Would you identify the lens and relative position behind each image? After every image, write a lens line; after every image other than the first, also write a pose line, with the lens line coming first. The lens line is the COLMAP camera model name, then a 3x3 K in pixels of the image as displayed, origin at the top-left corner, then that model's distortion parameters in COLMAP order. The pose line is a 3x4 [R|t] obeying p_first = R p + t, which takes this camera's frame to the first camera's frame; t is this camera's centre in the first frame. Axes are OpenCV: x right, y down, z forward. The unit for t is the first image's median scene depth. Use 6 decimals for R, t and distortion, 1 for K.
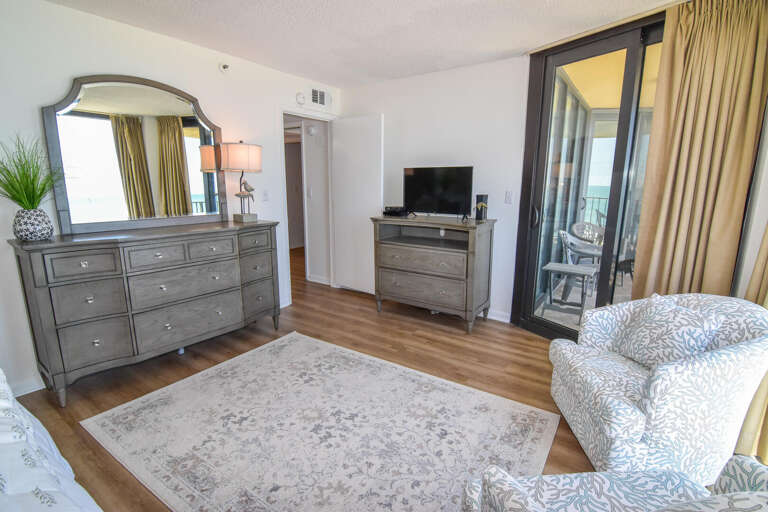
lens RADIAL K [[376.4, 0, 386.0], [0, 376.4, 258.3], [0, 0, 1]] dist [0.000767, 0.000115]
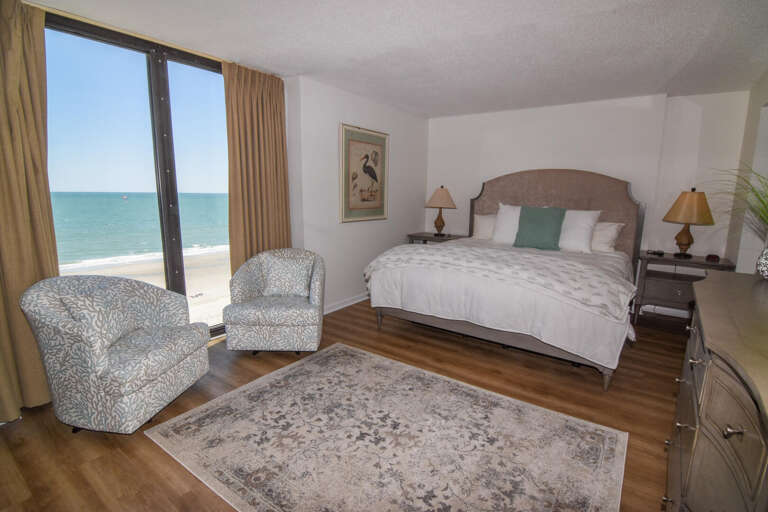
lens RADIAL K [[376.4, 0, 384.2], [0, 376.4, 256.0], [0, 0, 1]] dist [0.000767, 0.000115]
pose [[-0.999345, -0.029137, 0.021454, -0.159444], [-0.019459, 0.932658, 0.360237, -0.368990], [-0.030506, 0.359583, -0.932614, 1.797018]]
